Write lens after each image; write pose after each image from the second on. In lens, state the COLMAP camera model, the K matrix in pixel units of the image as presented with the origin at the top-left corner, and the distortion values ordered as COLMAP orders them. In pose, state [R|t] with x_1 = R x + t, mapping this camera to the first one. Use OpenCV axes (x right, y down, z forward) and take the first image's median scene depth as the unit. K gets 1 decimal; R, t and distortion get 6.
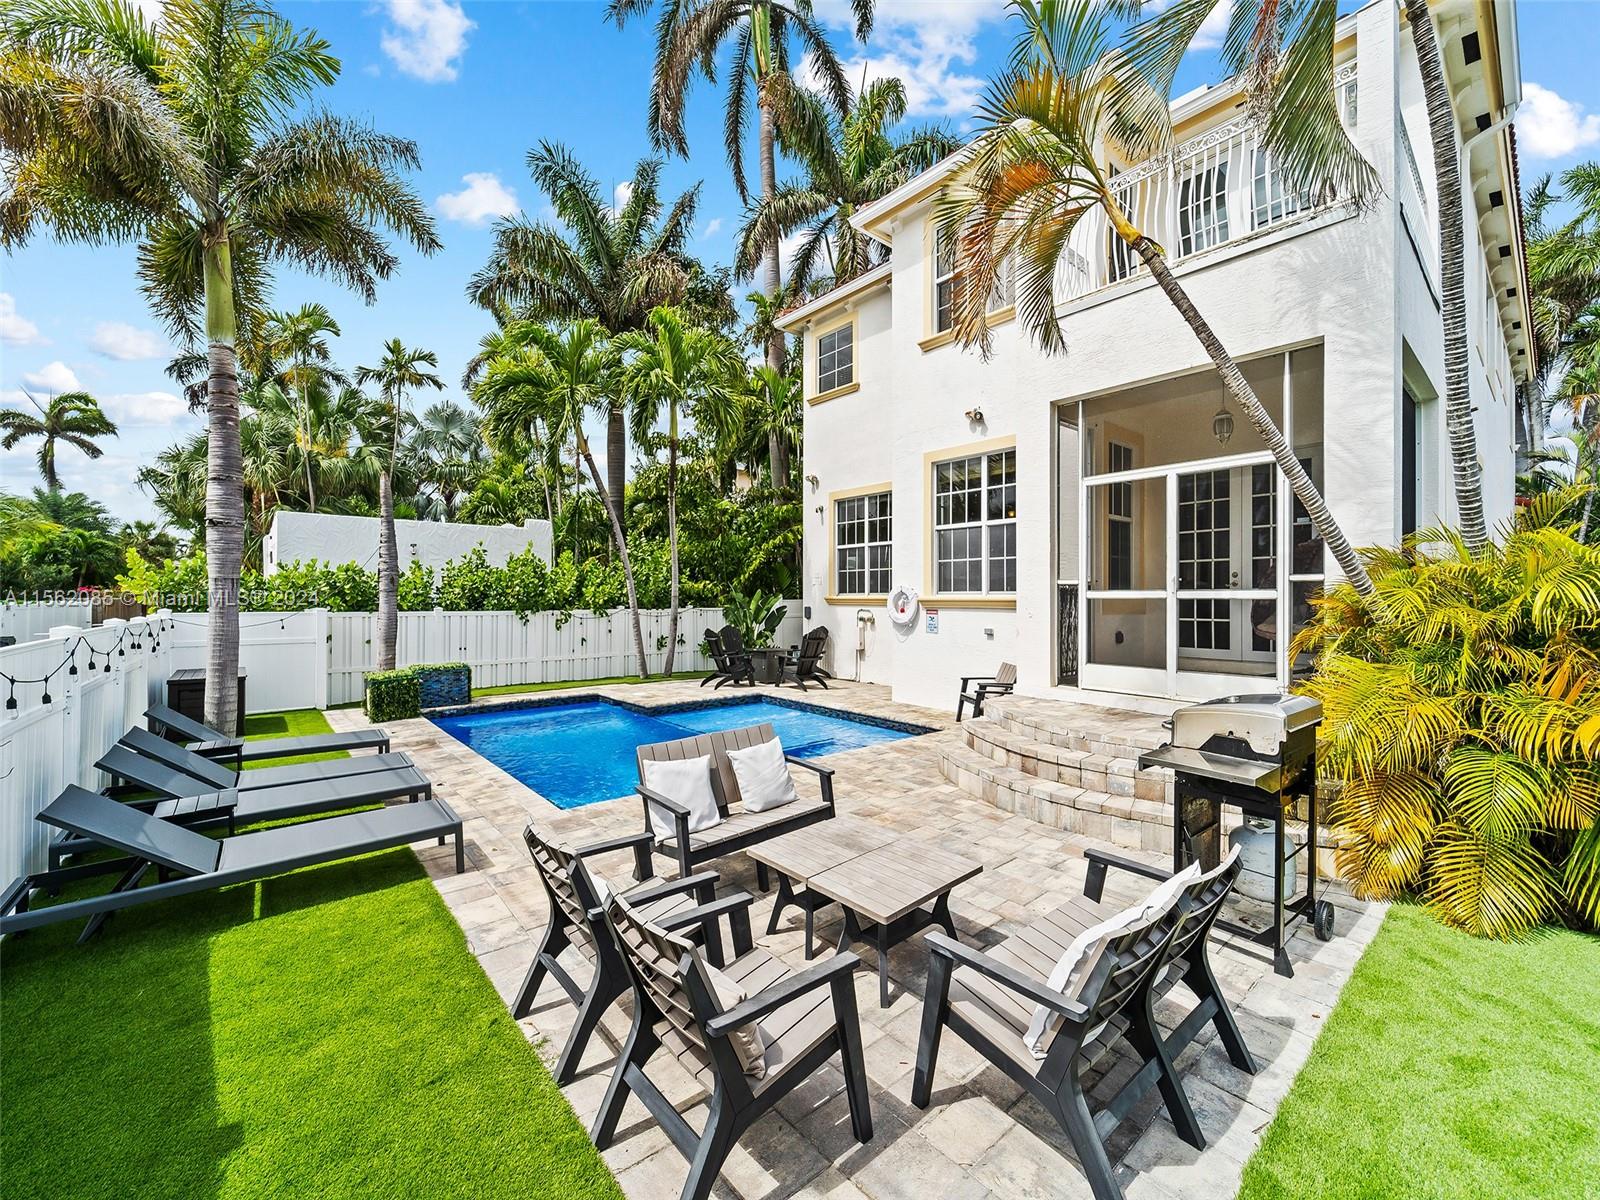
lens RADIAL K [[649.1, 0, 800.0], [0, 649.1, 600.0], [0, 0, 1]] dist [0.001794, -0.000522]
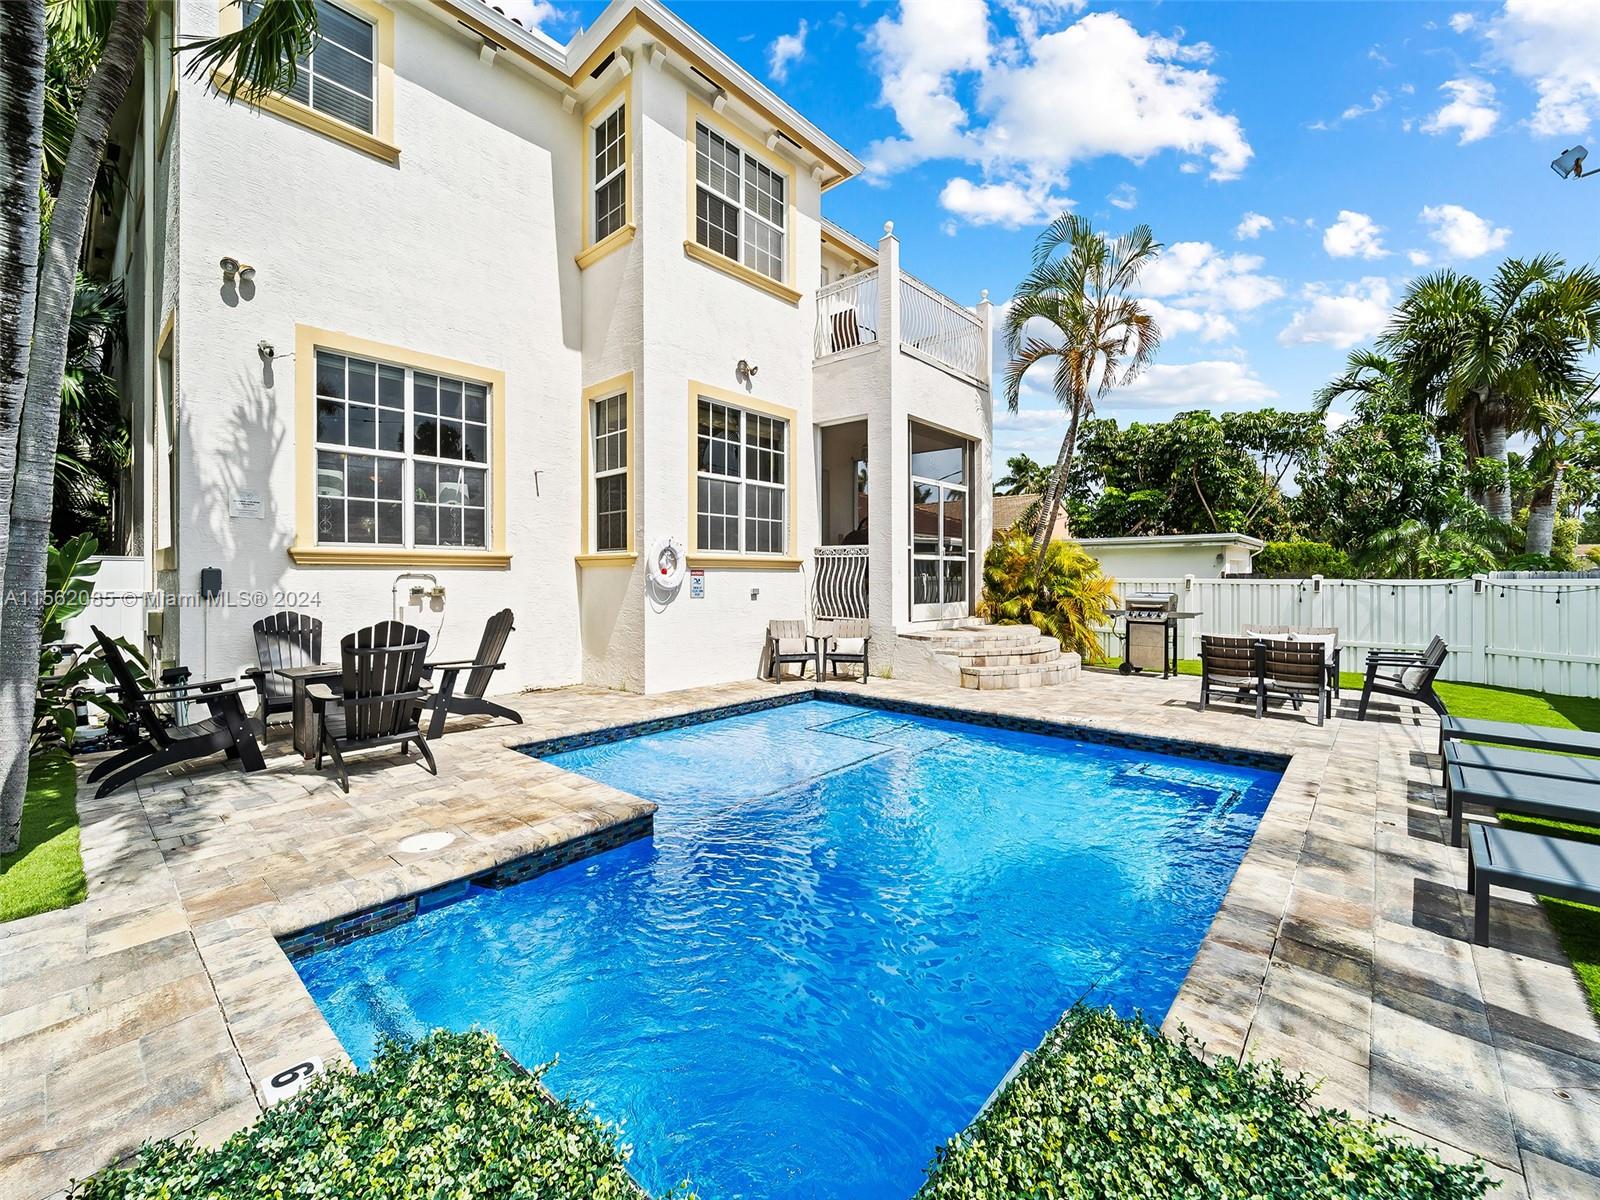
lens RADIAL K [[662.0, 0, 801.2], [0, 662.0, 584.9], [0, 0, 1]] dist [0.000938, -0.000355]
pose [[-0.136661, -0.023195, 0.990346, -0.690954], [-0.005277, 0.999729, 0.022687, 0.014564], [-0.990604, -0.002126, -0.136746, 1.007024]]
